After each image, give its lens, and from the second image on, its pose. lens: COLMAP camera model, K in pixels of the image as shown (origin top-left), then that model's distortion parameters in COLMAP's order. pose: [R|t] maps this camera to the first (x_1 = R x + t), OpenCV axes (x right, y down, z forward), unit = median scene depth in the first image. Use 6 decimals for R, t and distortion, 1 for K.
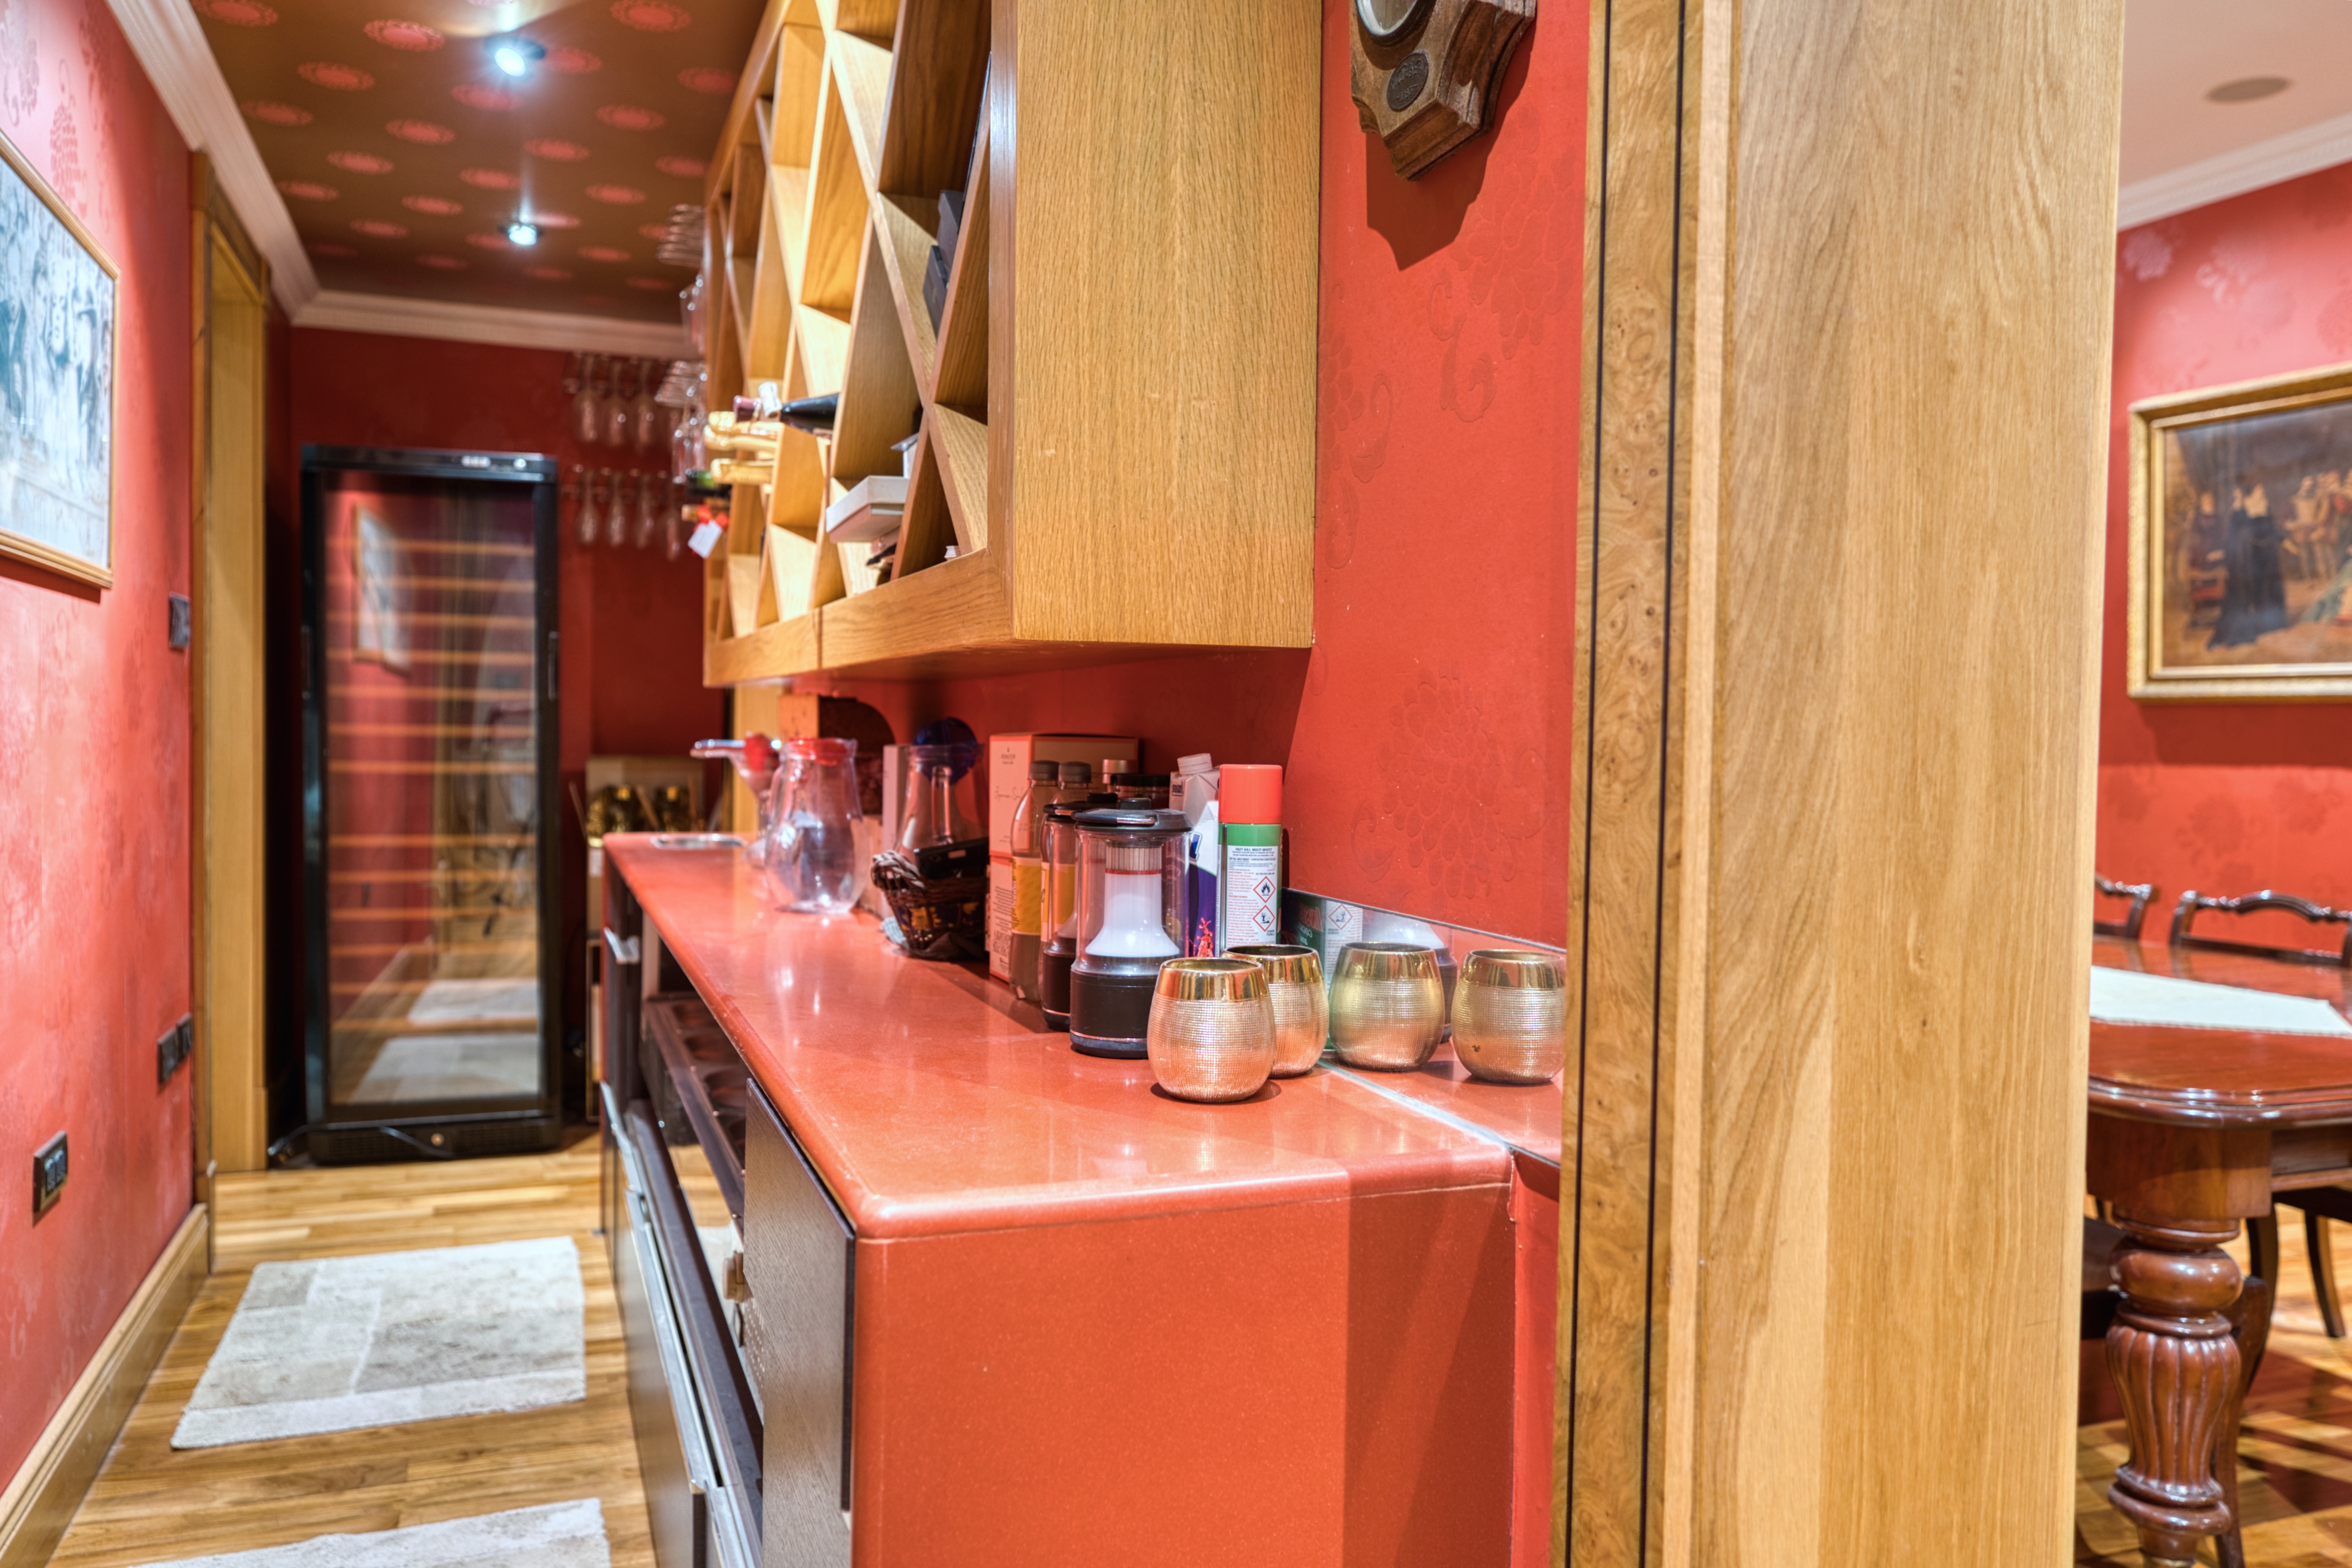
lens RADIAL K [[1725.5, 0, 1185.4], [0, 1725.5, 761.5], [0, 0, 1]] dist [-0.003393, 0.027326]
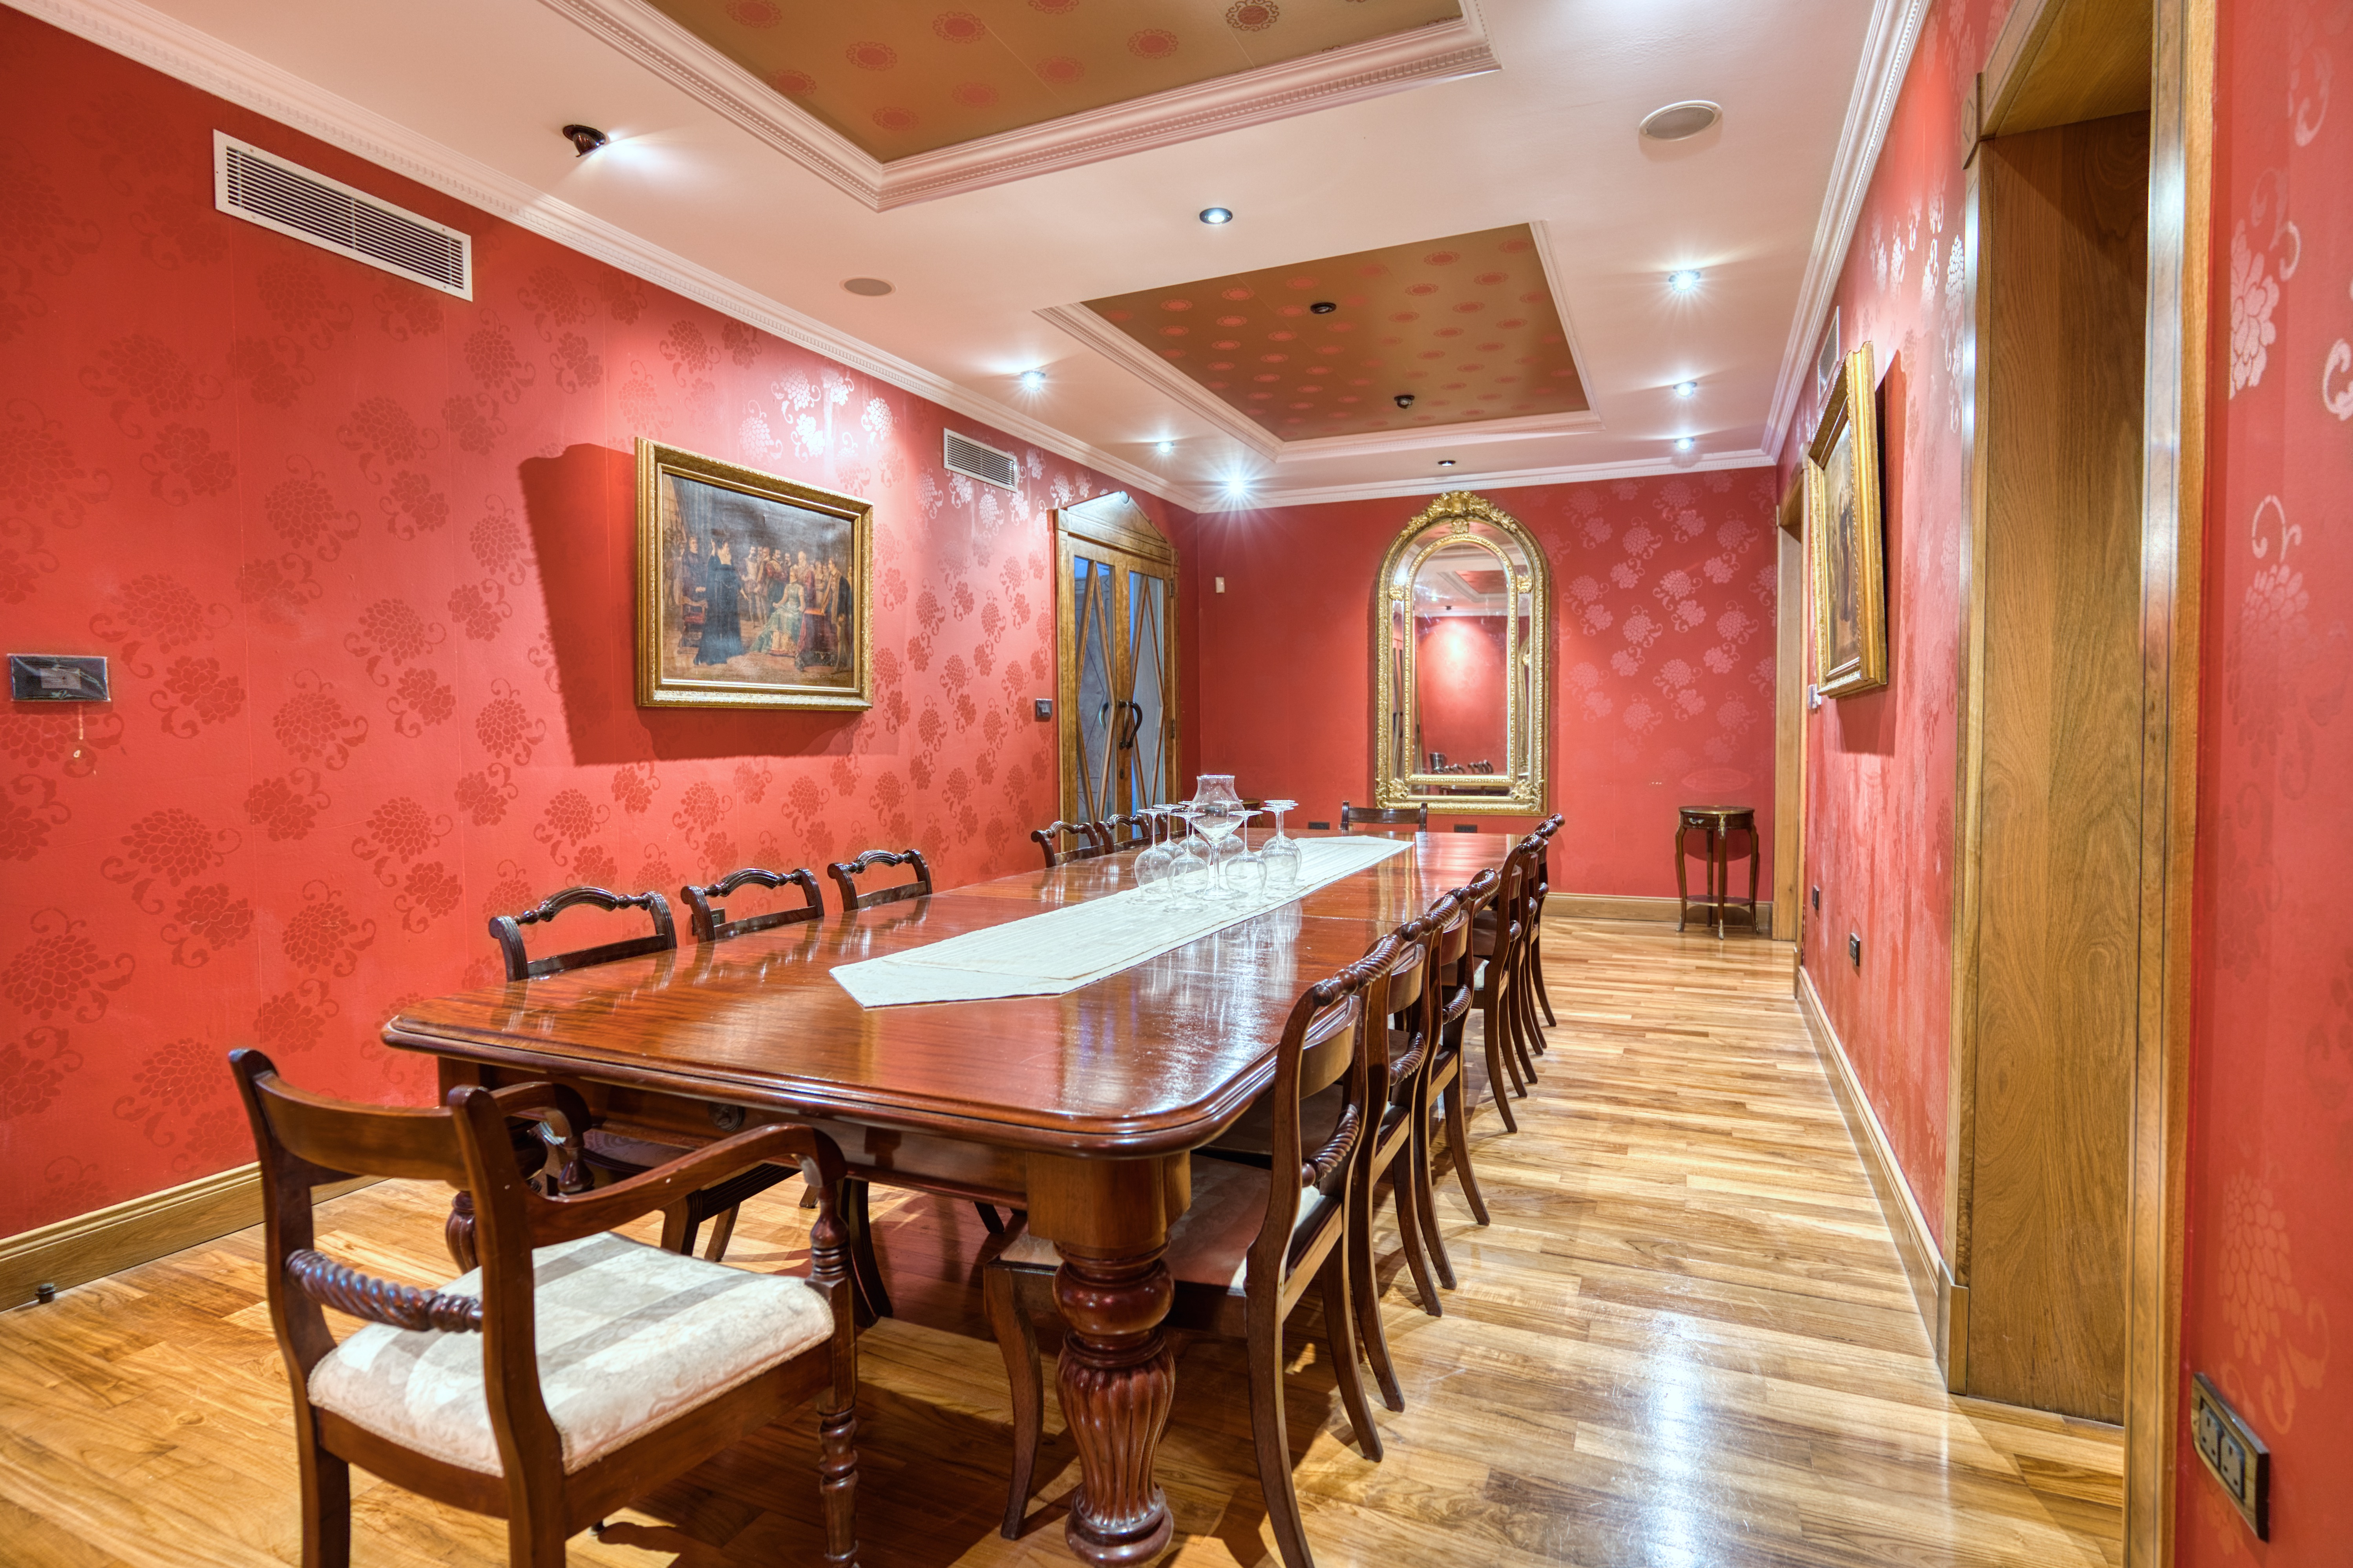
lens RADIAL K [[1167.2, 0, 1170.8], [0, 1167.2, 777.7], [0, 0, 1]] dist [-0.020034, 0.012759]
pose [[-0.702711, -0.039968, 0.710352, -0.245961], [0.012554, 0.997569, 0.068548, -0.037688], [-0.711365, 0.057087, -0.700501, 1.380246]]
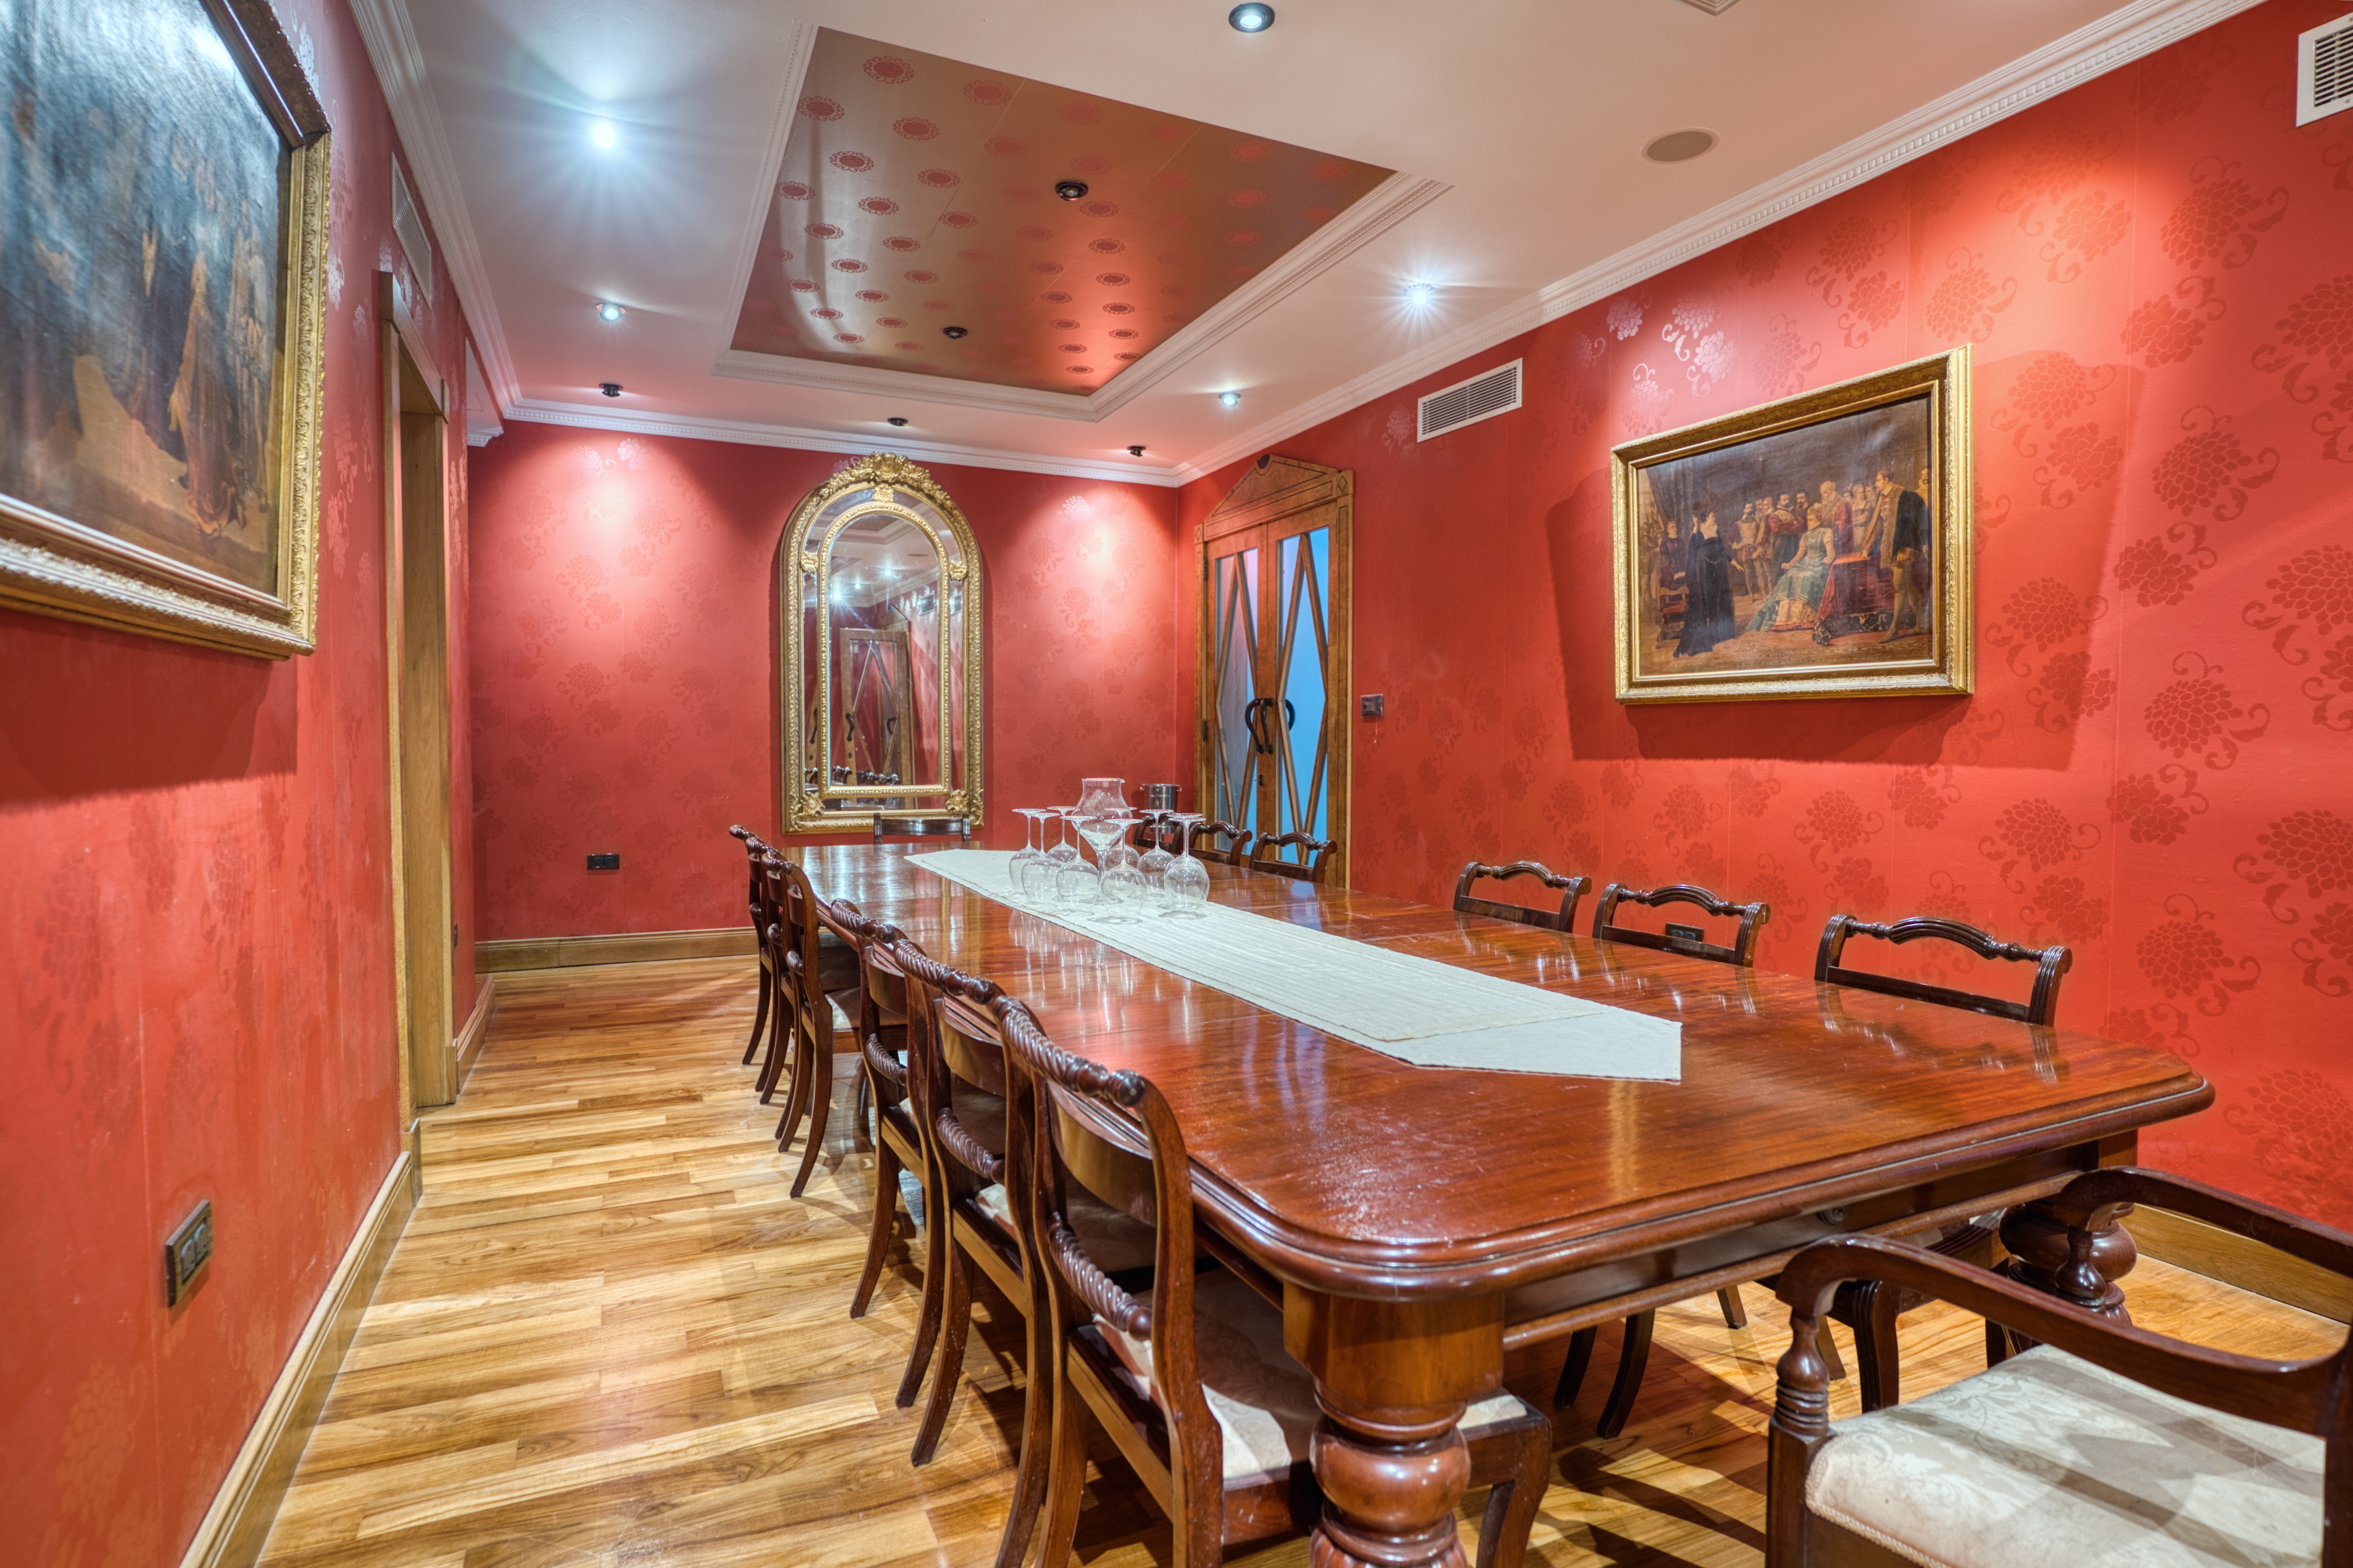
lens RADIAL K [[1196.8, 0, 1176.5], [0, 1196.8, 784.0], [0, 0, 1]] dist [-0.021782, 0.021741]
pose [[0.997449, -0.023425, 0.067428, 0.210590], [0.022407, 0.999624, 0.015817, -0.000629], [-0.067773, -0.014266, 0.997599, 0.236188]]
